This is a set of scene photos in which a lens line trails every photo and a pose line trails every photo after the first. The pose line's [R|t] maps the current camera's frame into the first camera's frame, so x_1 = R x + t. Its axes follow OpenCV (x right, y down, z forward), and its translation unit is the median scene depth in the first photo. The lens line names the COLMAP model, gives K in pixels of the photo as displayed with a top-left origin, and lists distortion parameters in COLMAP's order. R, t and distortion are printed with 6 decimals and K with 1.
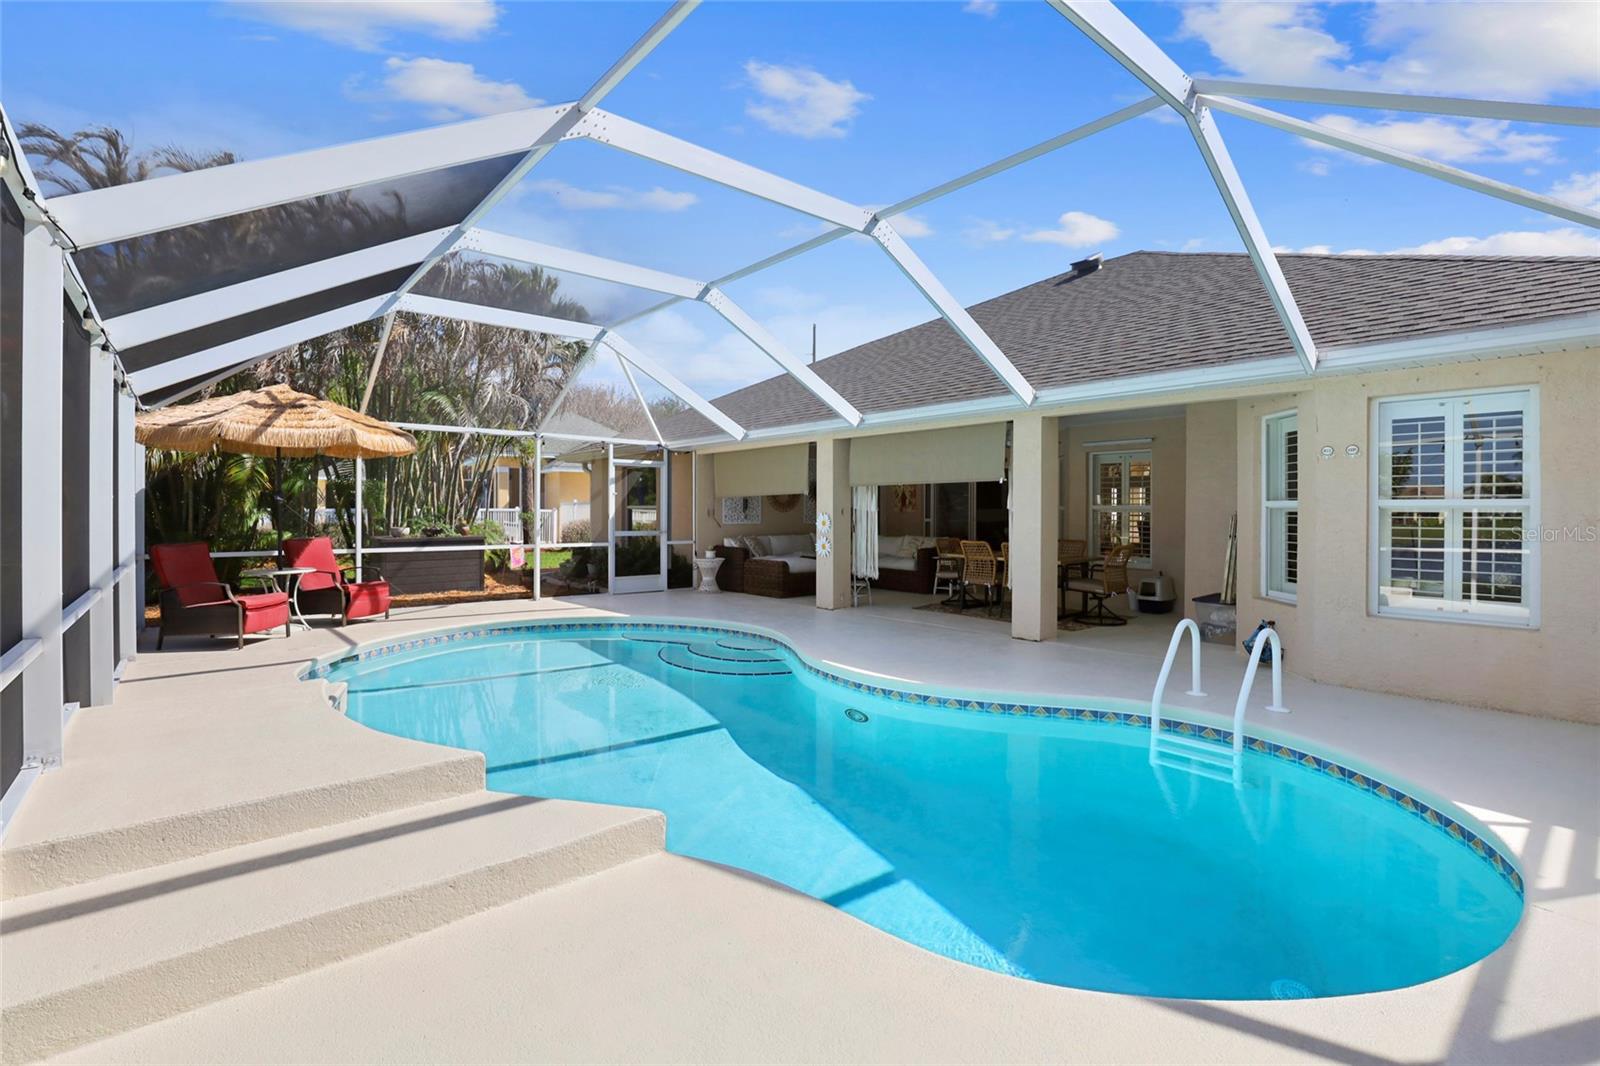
lens RADIAL K [[732.9, 0, 806.6], [0, 732.9, 507.6], [0, 0, 1]] dist [-0.034538, 0.000323]
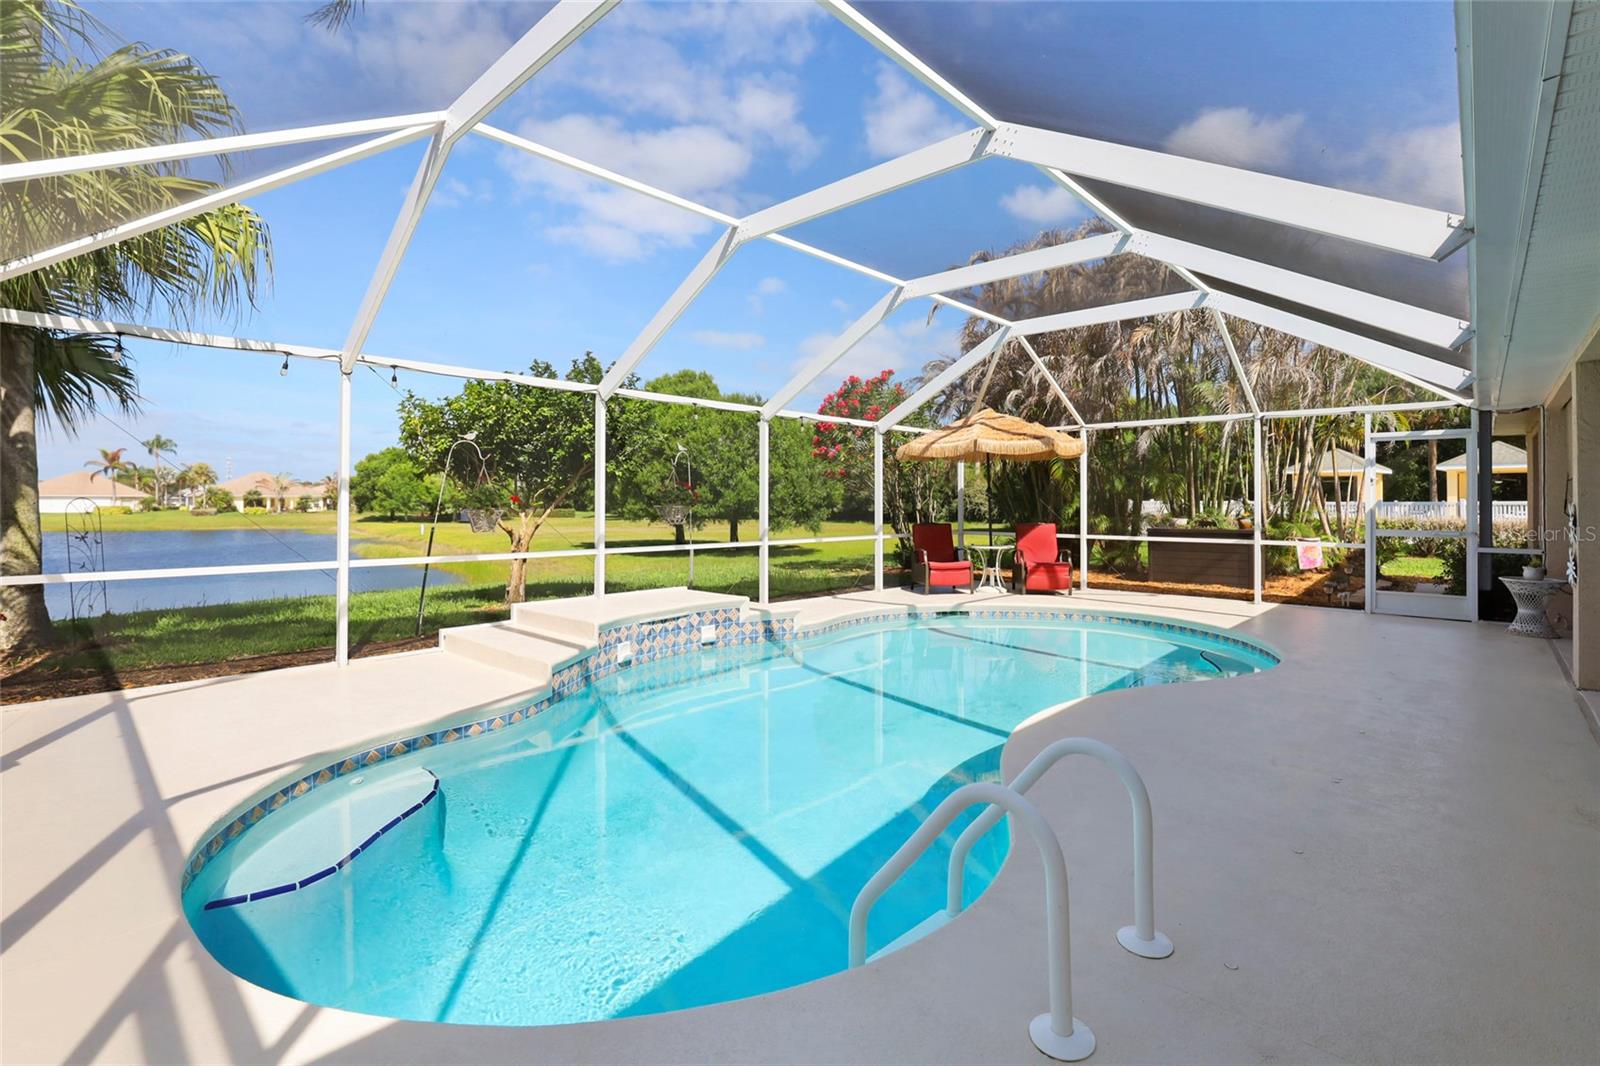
lens RADIAL K [[732.9, 0, 806.6], [0, 732.9, 507.6], [0, 0, 1]] dist [-0.034538, 0.000323]
pose [[0.111588, 0.005917, -0.993737, 0.424596], [0.004322, 0.999970, 0.006439, 0.002900], [0.993745, -0.005014, 0.111559, 0.355177]]
